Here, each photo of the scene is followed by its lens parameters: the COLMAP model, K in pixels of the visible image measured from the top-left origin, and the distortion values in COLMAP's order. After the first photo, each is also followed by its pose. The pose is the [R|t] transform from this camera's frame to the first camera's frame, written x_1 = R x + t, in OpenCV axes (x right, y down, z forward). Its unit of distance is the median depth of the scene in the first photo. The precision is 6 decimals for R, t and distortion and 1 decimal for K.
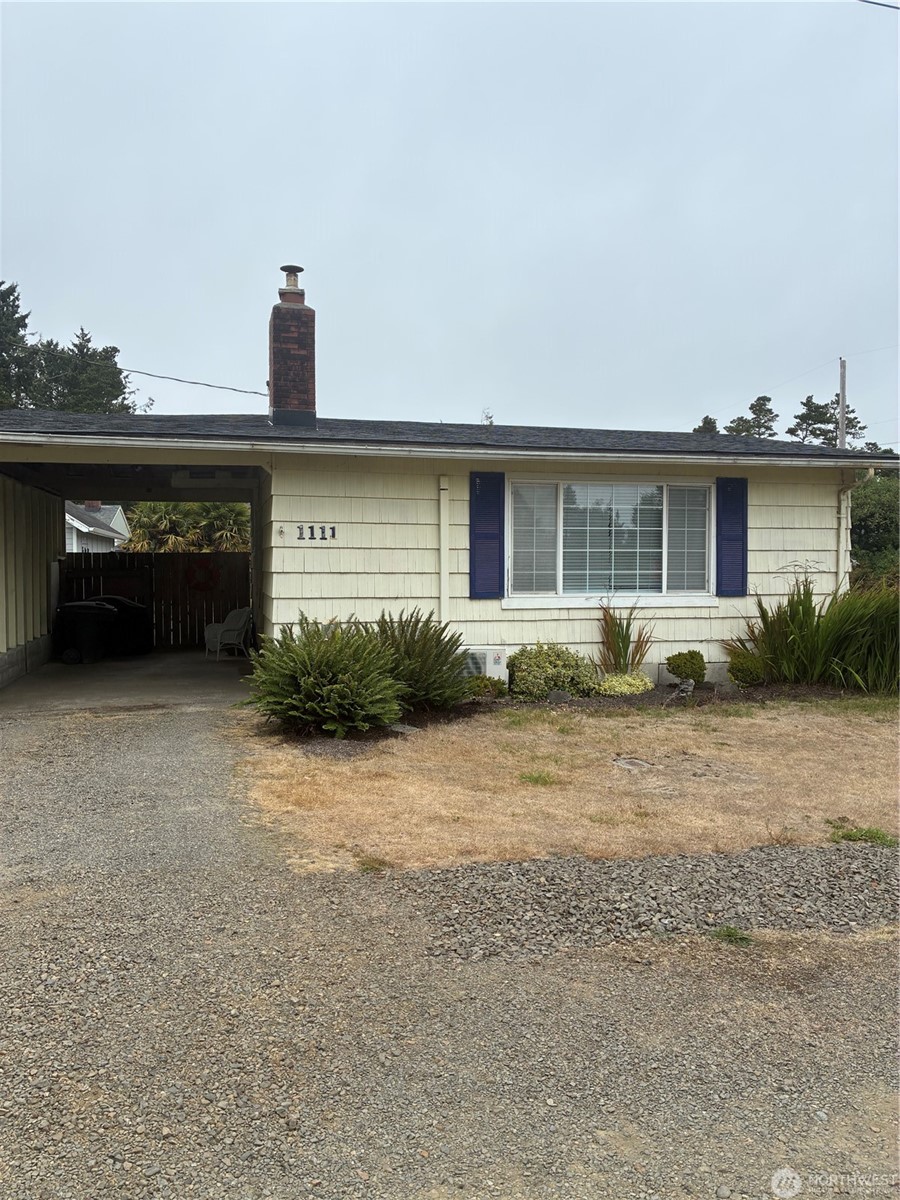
lens RADIAL K [[916.9, 0, 457.5], [0, 916.9, 596.9], [0, 0, 1]] dist [0.051205, -0.063680]
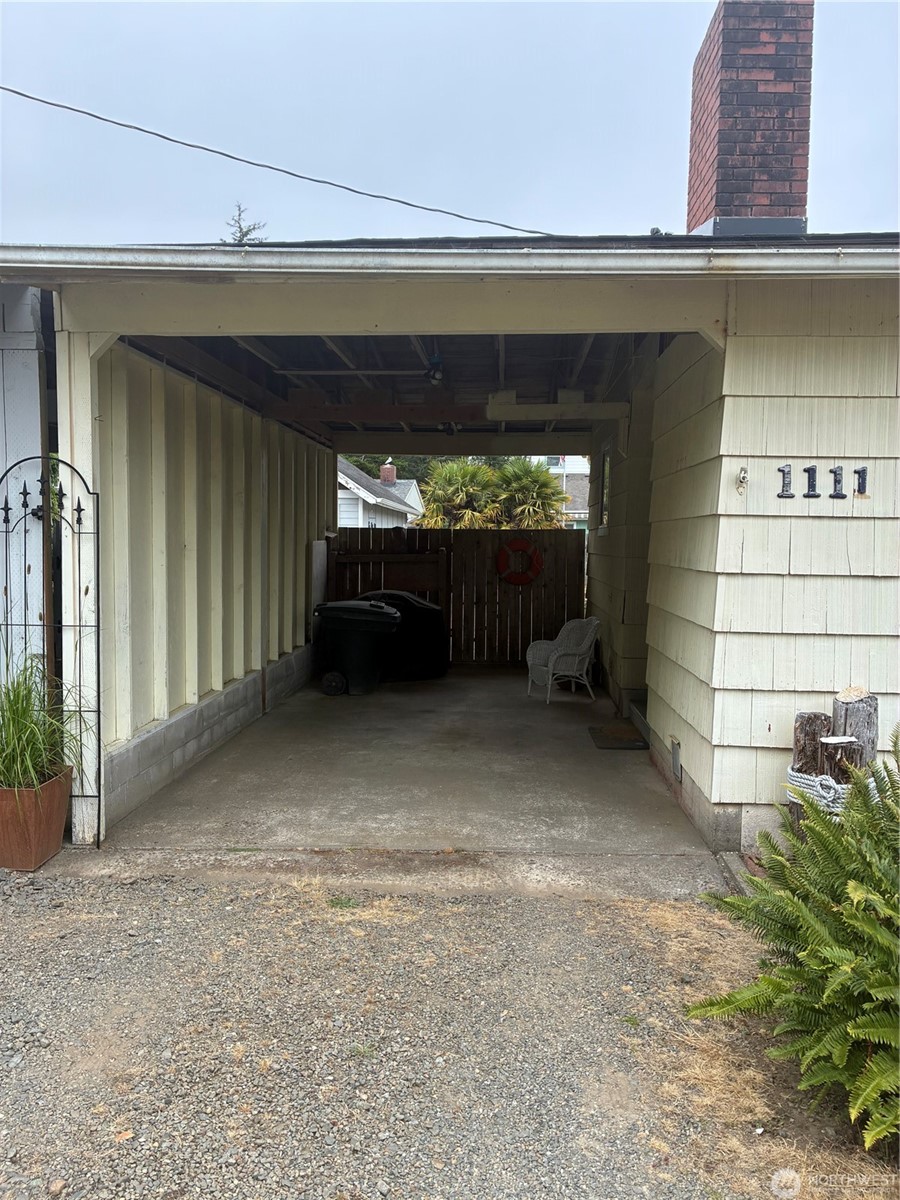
lens RADIAL K [[916.9, 0, 457.5], [0, 916.9, 596.9], [0, 0, 1]] dist [0.051205, -0.063680]
pose [[0.953817, 0.032337, -0.298643, -0.118748], [-0.025674, 0.999327, 0.026209, -0.014917], [0.299290, -0.017331, 0.954005, 0.342278]]
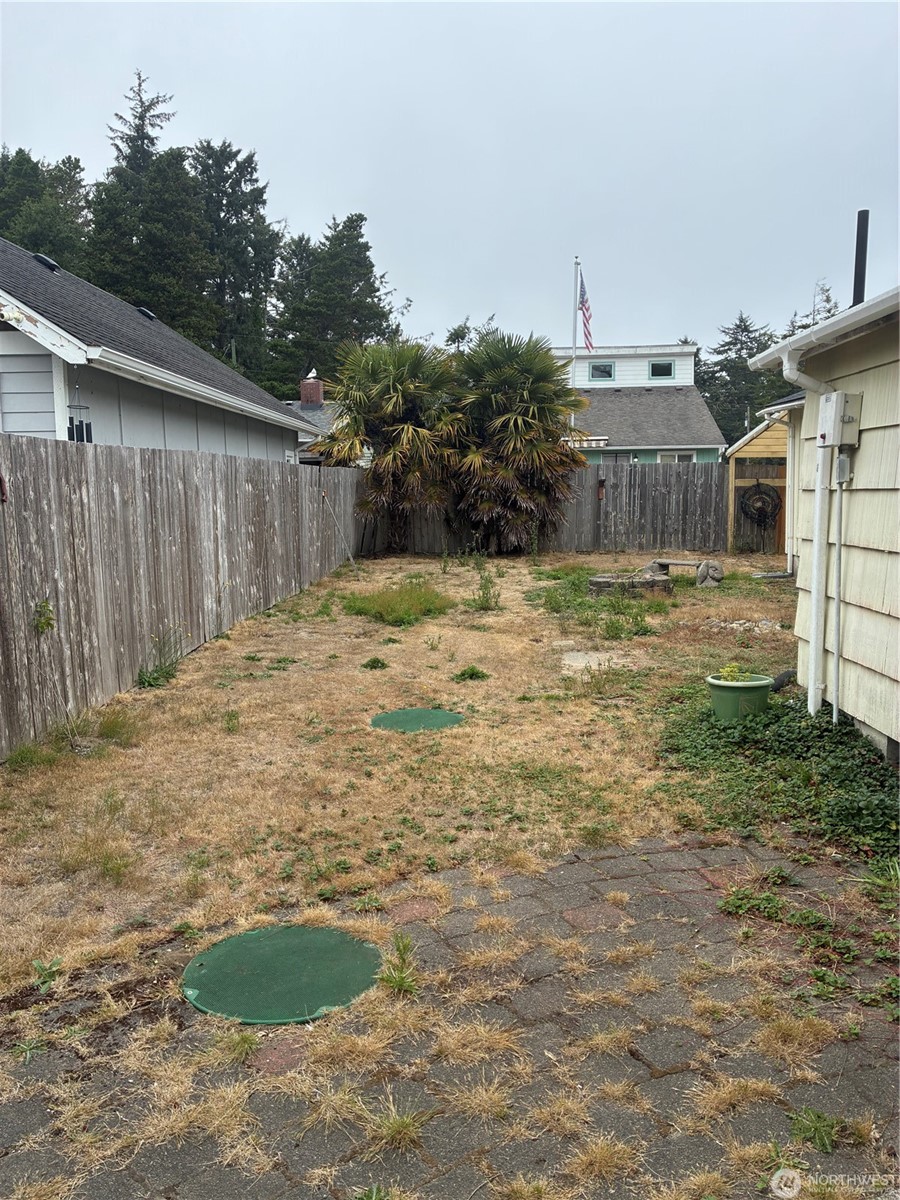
lens RADIAL K [[903.9, 0, 450.0], [0, 903.9, 600.0], [0, 0, 1]] dist [0.059610, -0.063392]
pose [[0.959910, 0.027097, -0.278996, -0.312327], [-0.002255, 0.996031, 0.088980, -0.035003], [0.280299, -0.084784, 0.956161, 1.106395]]
